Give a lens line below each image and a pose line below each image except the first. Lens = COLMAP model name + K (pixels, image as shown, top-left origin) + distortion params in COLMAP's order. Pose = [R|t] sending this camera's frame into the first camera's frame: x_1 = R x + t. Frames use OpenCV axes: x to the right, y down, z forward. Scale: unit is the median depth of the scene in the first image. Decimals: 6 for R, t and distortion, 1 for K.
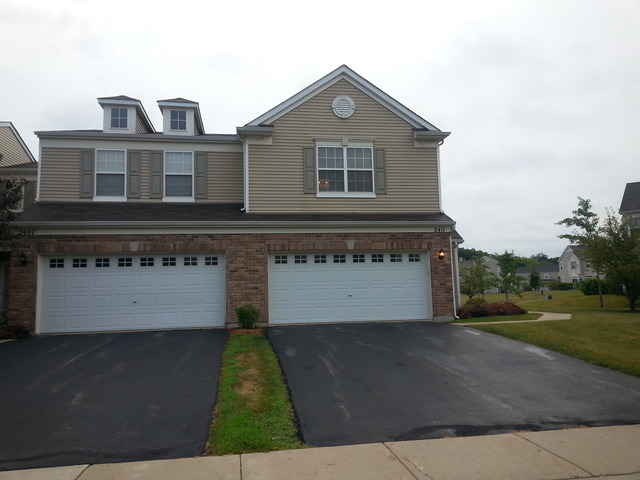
lens RADIAL K [[519.9, 0, 320.0], [0, 519.9, 240.0], [0, 0, 1]] dist [0.090697, -0.137534]
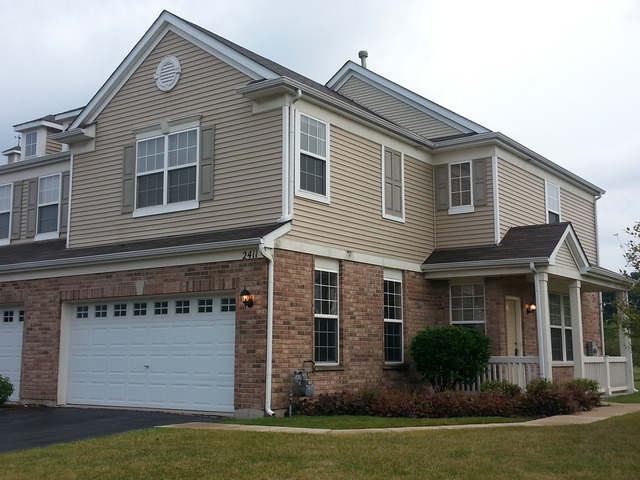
lens RADIAL K [[761.0, 0, 320.0], [0, 761.0, 240.0], [0, 0, 1]] dist [0.105569, -0.002594]
pose [[0.711657, -0.074722, -0.698542, 0.851130], [0.064358, 0.997081, -0.041090, 0.003481], [0.699573, -0.015715, 0.714389, 0.455580]]
